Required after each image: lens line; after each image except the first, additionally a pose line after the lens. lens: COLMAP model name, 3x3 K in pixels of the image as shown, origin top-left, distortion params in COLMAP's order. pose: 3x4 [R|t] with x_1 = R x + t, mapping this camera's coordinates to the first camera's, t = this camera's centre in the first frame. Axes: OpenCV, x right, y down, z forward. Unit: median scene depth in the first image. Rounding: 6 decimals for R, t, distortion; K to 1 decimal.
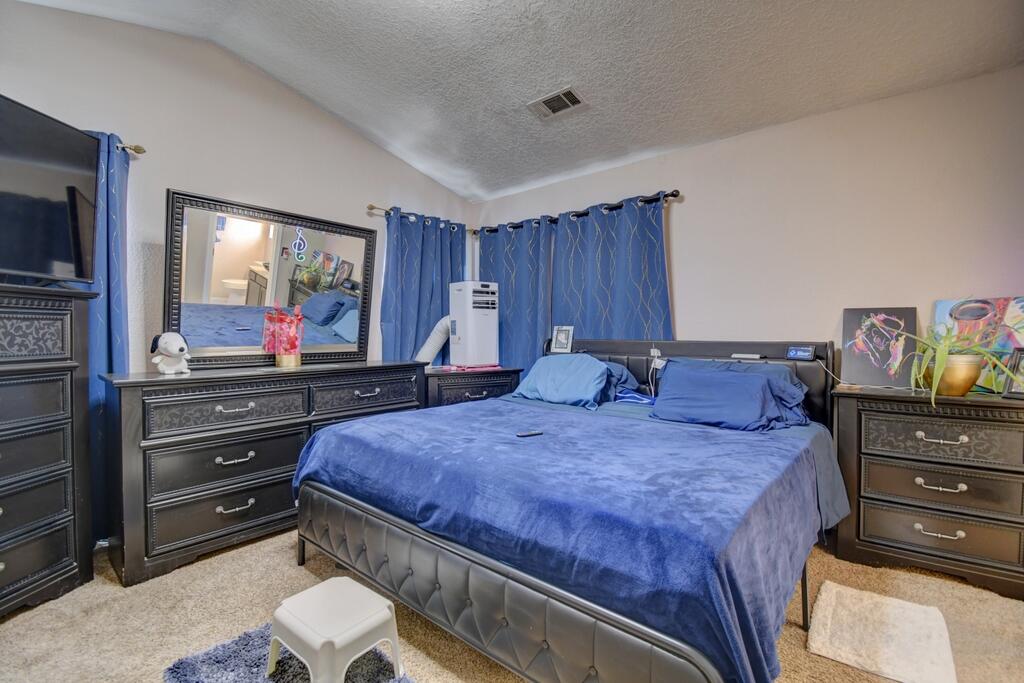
lens RADIAL K [[456.9, 0, 505.7], [0, 456.9, 339.7], [0, 0, 1]] dist [0.000302, -0.000753]
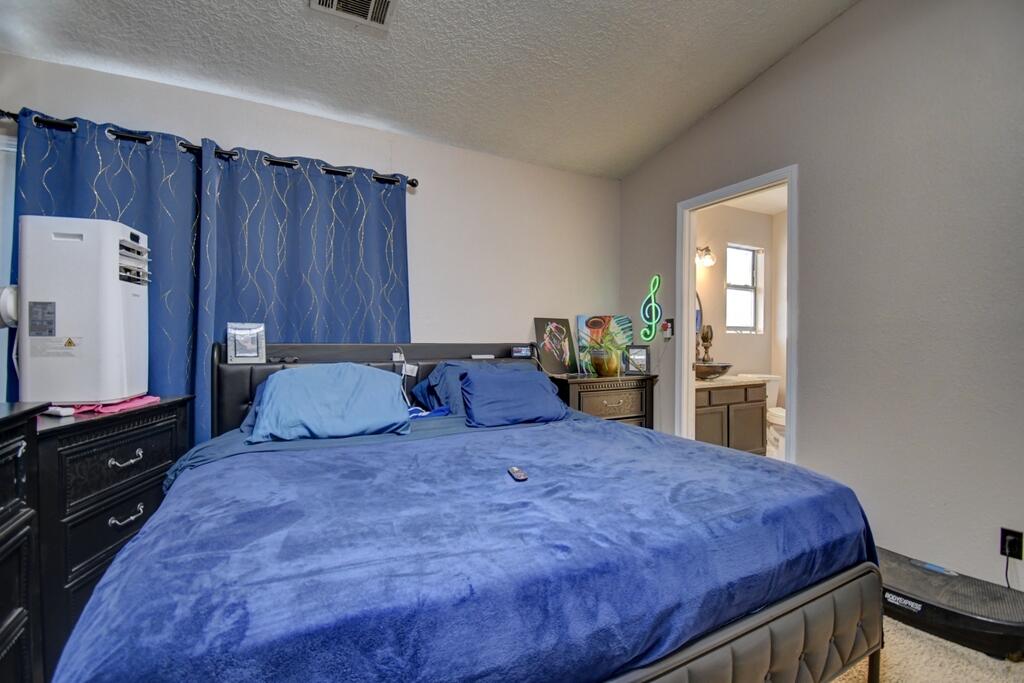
lens RADIAL K [[456.9, 0, 505.7], [0, 456.9, 339.7], [0, 0, 1]] dist [0.000302, -0.000753]
pose [[0.353584, -0.001321, 0.935402, -0.467115], [0.007325, 0.999972, -0.001357, -0.003012], [-0.935374, 0.007331, 0.353584, 0.562771]]
